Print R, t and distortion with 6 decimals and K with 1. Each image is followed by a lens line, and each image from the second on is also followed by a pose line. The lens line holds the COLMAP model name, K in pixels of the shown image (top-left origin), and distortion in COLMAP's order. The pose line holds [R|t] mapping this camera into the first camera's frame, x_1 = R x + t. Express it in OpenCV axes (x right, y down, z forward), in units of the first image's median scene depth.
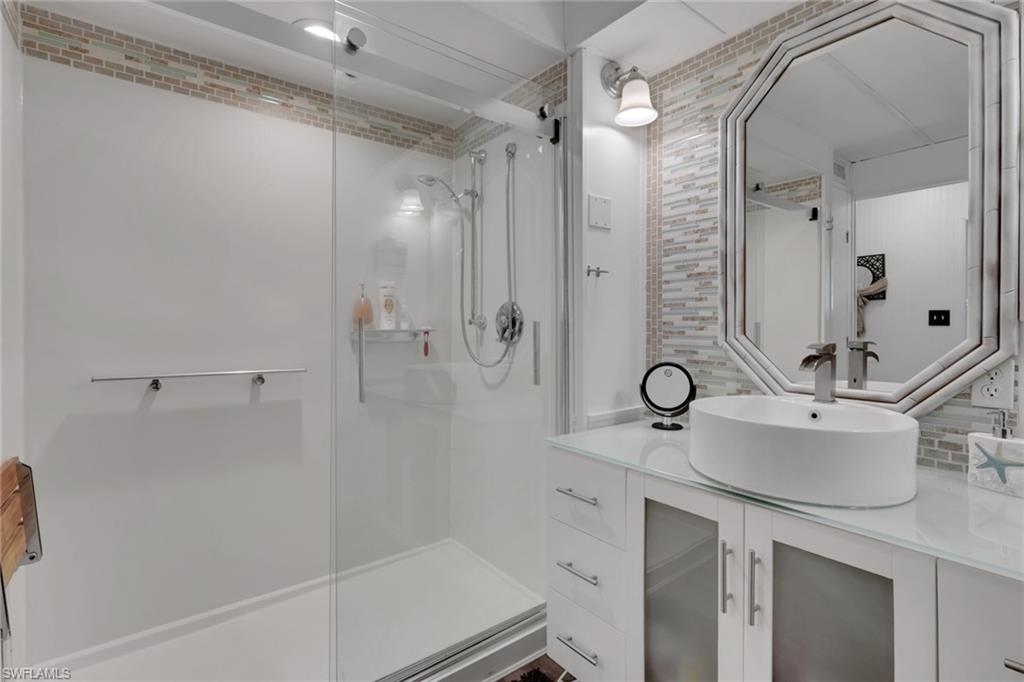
lens RADIAL K [[482.6, 0, 551.1], [0, 482.6, 327.7], [0, 0, 1]] dist [-0.005932, 0.003148]
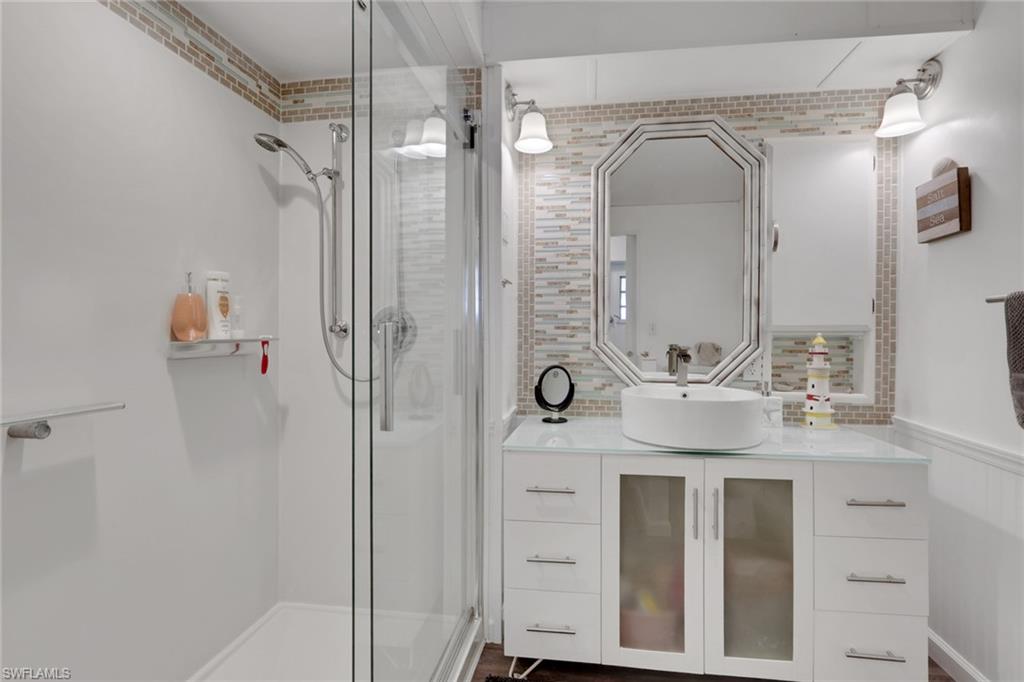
lens RADIAL K [[482.6, 0, 518.2], [0, 482.6, 339.7], [0, 0, 1]] dist [-0.005932, 0.003148]
pose [[0.725385, -0.008088, 0.688295, -0.617054], [0.002296, 0.999954, 0.009329, -0.000861], [-0.688339, -0.005187, 0.725371, 0.217048]]
